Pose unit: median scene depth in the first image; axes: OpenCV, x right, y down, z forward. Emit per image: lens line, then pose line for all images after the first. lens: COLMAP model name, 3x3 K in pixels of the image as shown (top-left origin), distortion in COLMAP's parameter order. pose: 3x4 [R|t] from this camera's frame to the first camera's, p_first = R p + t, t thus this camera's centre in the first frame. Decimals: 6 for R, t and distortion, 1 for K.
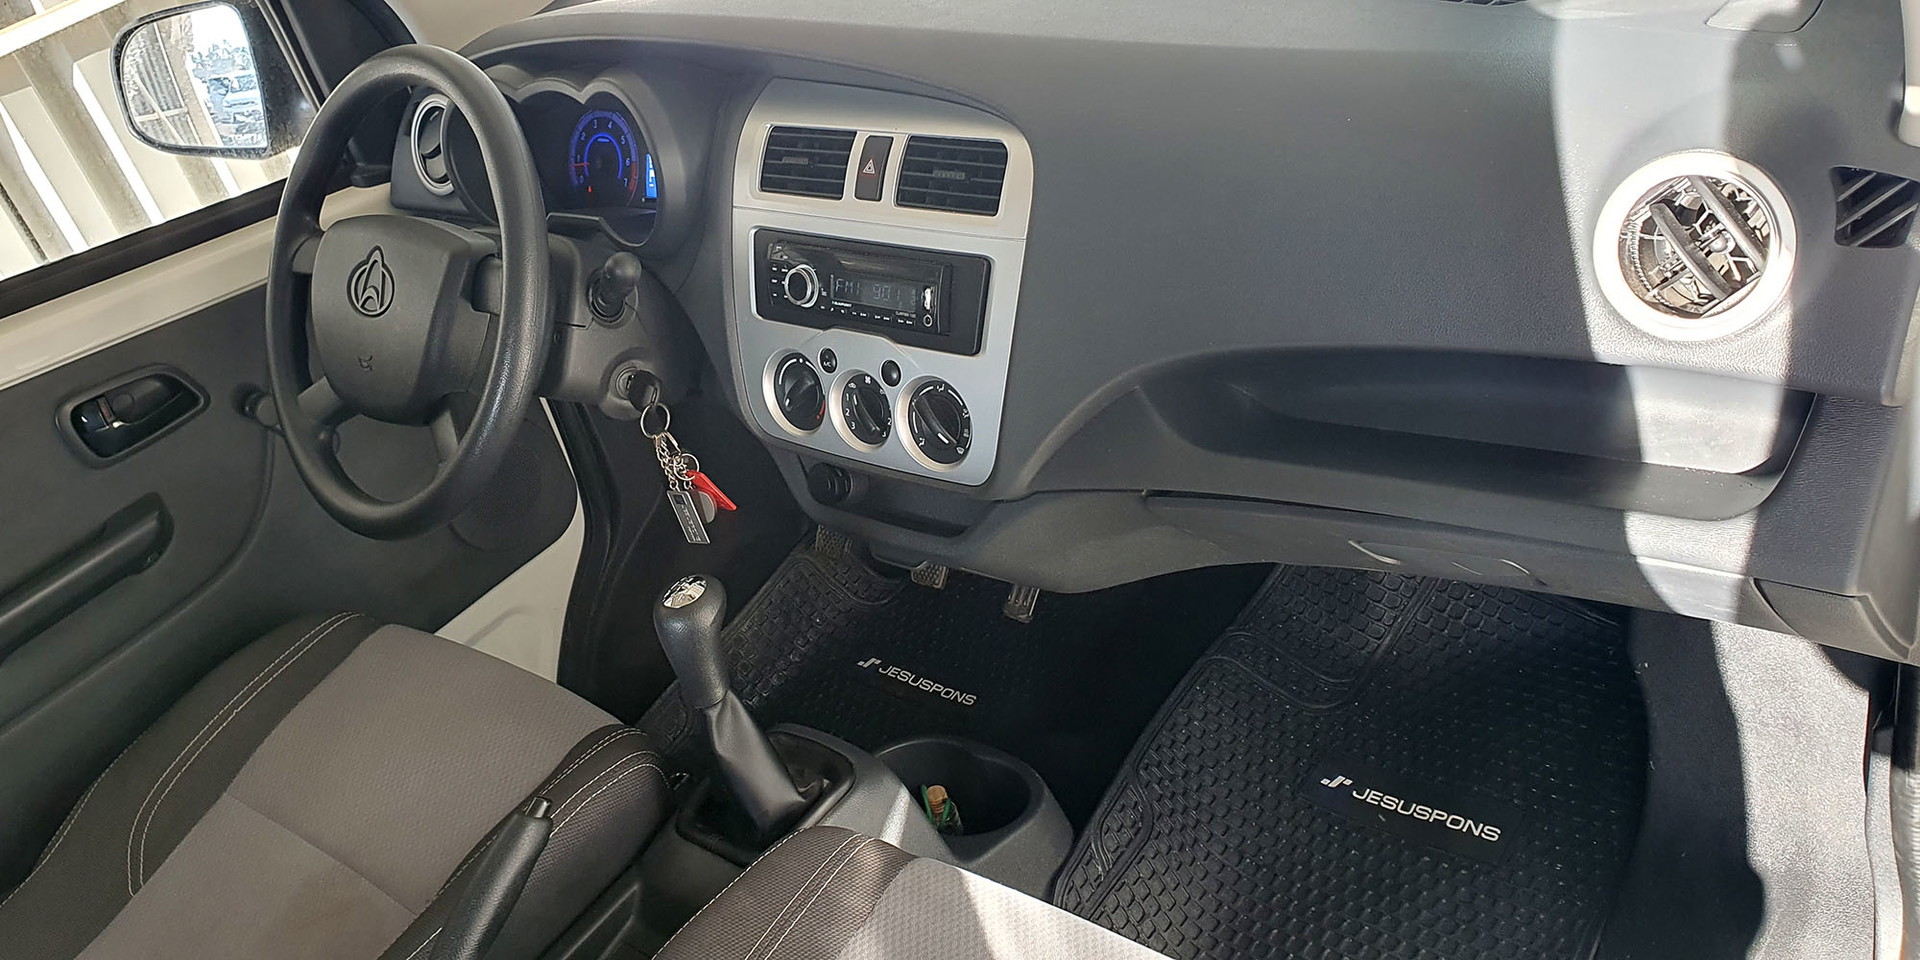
lens RADIAL K [[1629.4, 0, 913.9], [0, 1629.4, 437.9], [0, 0, 1]] dist [0.114449, -0.271490]
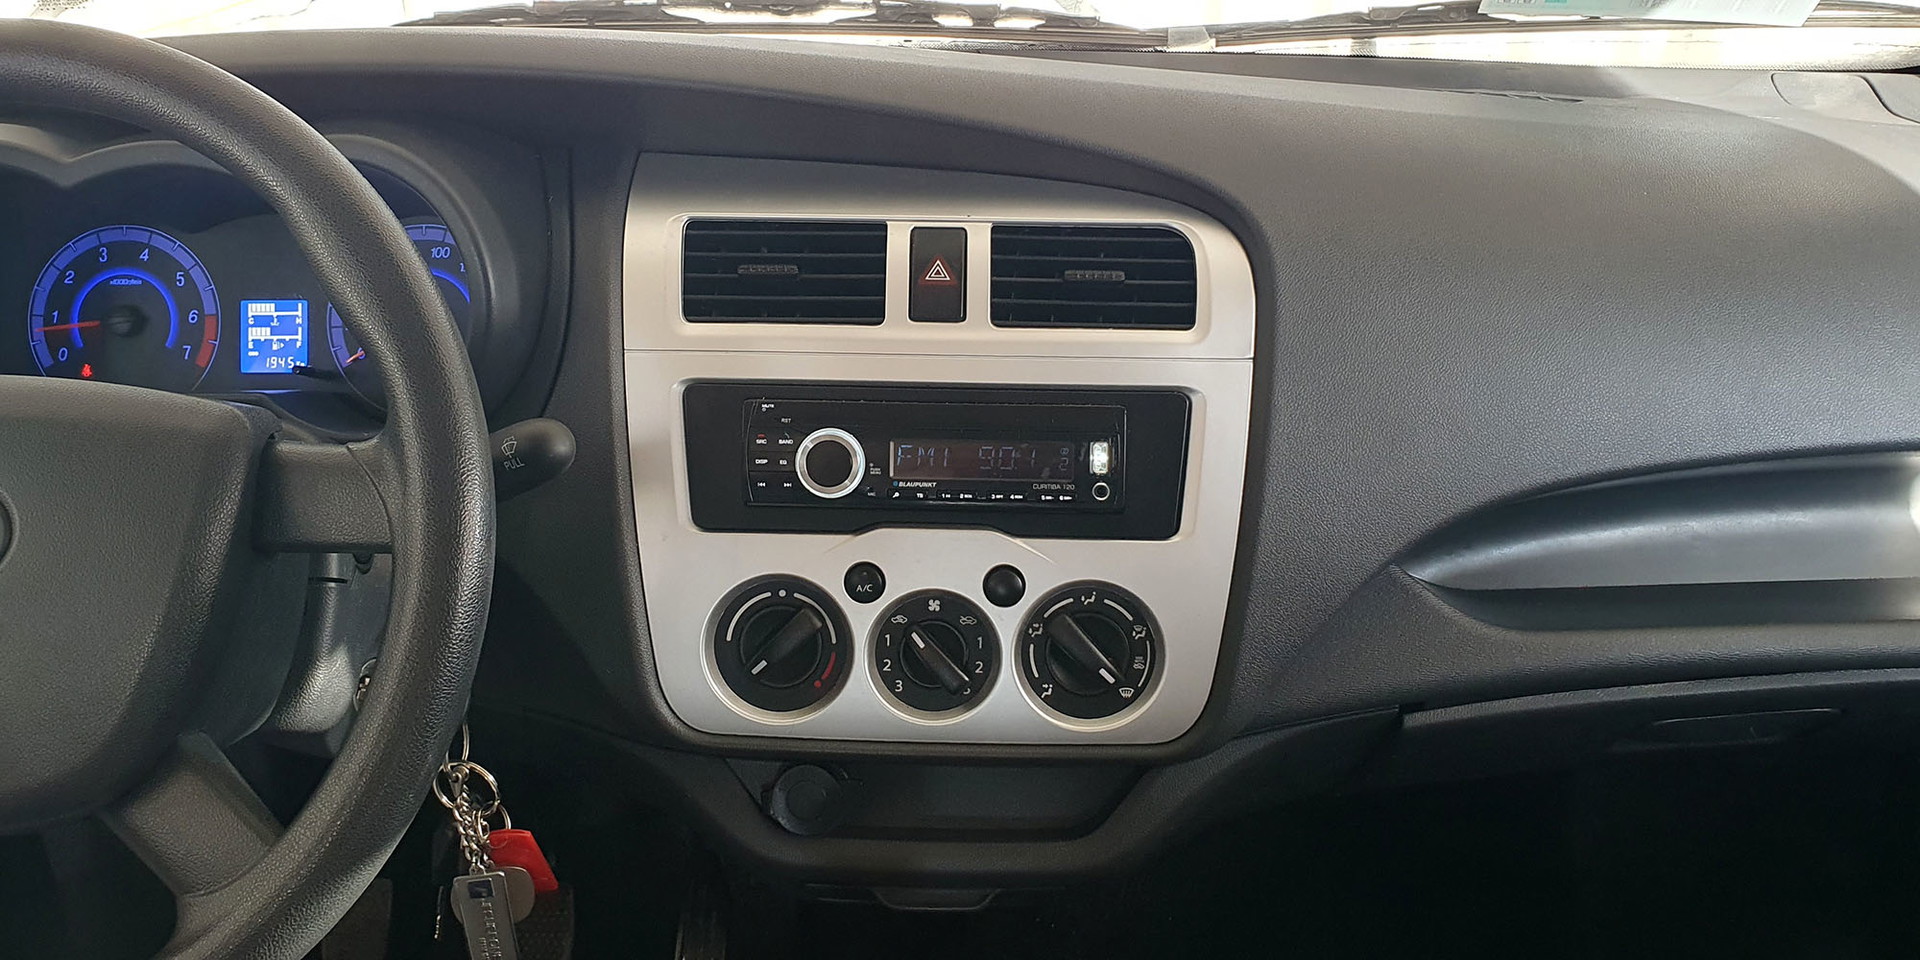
lens RADIAL K [[1629.4, 0, 913.9], [0, 1629.4, 437.9], [0, 0, 1]] dist [0.114449, -0.271490]
pose [[0.757263, -0.022261, 0.652730, -0.452409], [0.149595, 0.978761, -0.140172, -0.012171], [-0.635747, 0.203792, 0.744510, 0.533647]]
